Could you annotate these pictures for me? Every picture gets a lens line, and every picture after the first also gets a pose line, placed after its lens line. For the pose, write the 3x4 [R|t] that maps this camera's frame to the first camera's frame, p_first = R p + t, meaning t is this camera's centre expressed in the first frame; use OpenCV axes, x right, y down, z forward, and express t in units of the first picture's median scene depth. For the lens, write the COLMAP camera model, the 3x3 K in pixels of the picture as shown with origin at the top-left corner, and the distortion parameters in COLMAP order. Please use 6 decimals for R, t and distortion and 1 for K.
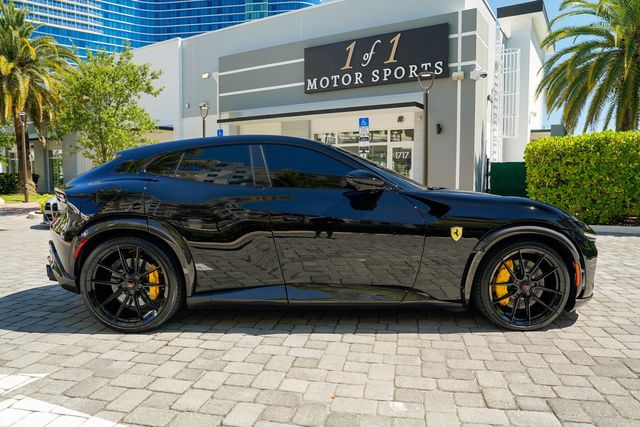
lens RADIAL K [[437.6, 0, 323.8], [0, 437.6, 217.1], [0, 0, 1]] dist [-0.125911, 0.095620]
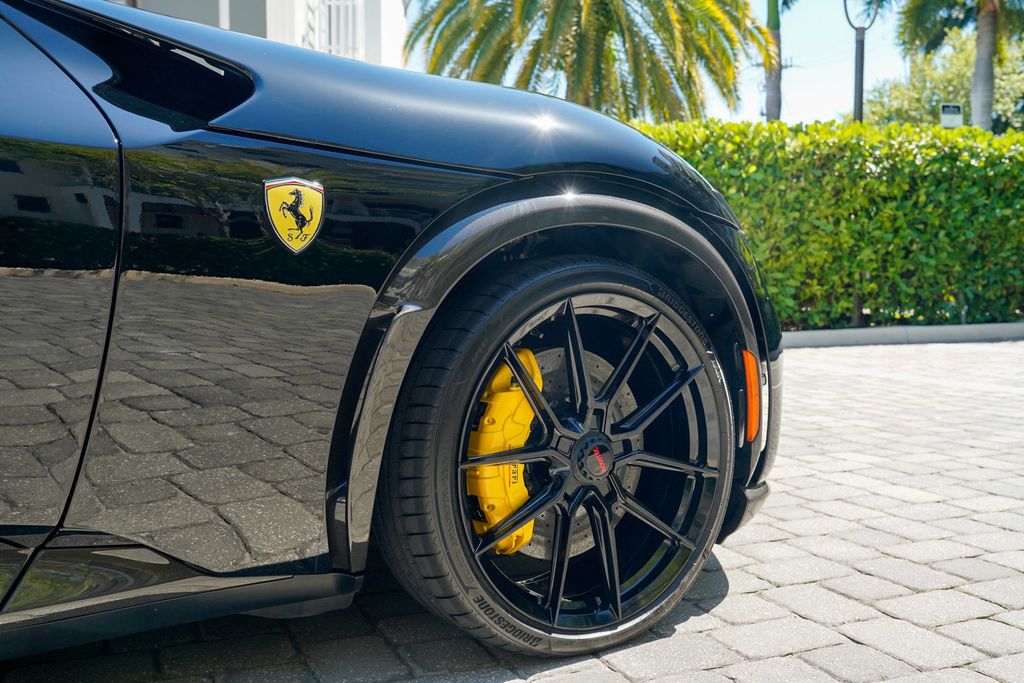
lens RADIAL K [[987.8, 0, 523.6], [0, 987.8, 343.5], [0, 0, 1]] dist [-0.015420, 0.103138]
pose [[0.828210, -0.040287, 0.558968, 0.132815], [0.051974, 0.998636, -0.005033, 0.094562], [-0.558002, 0.033220, 0.829174, 0.537384]]
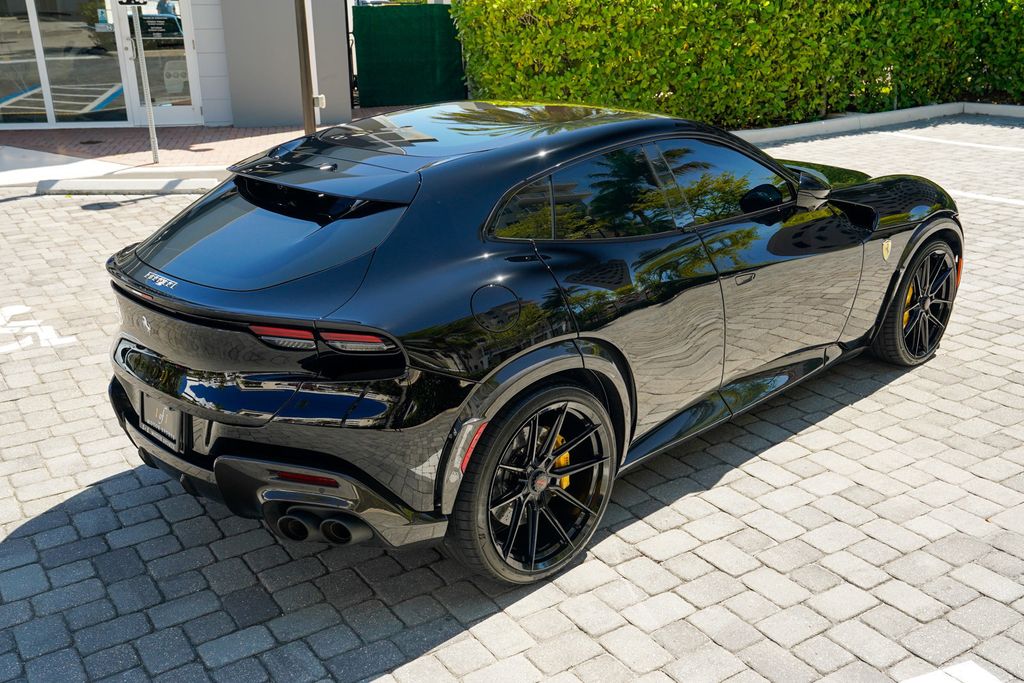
lens RADIAL K [[984.6, 0, 516.2], [0, 984.6, 355.1], [0, 0, 1]] dist [-0.014073, 0.121139]
pose [[0.733244, -0.253997, 0.630745, -1.134176], [0.078885, 0.953125, 0.292113, -0.303285], [-0.675375, -0.164434, 0.718909, 0.252639]]
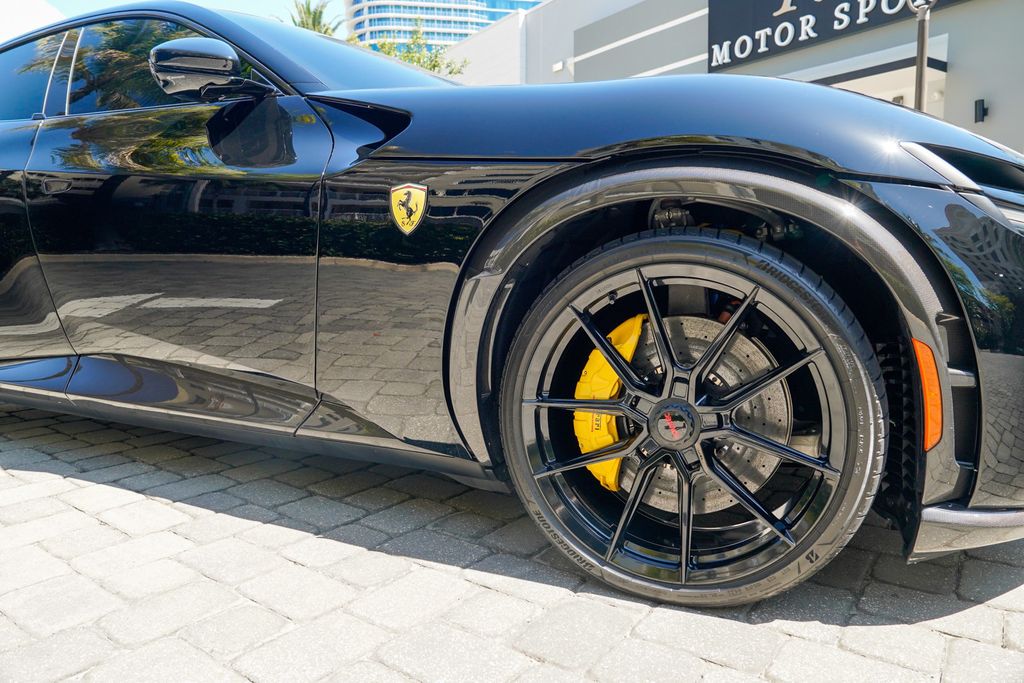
lens RADIAL K [[700.1, 0, 518.0], [0, 700.1, 347.2], [0, 0, 1]] dist [-0.125911, 0.095620]
pose [[0.901215, 0.045920, -0.430932, 0.528970], [-0.030682, 0.998636, 0.042249, 0.098933], [0.432285, -0.024853, 0.901395, 0.572544]]
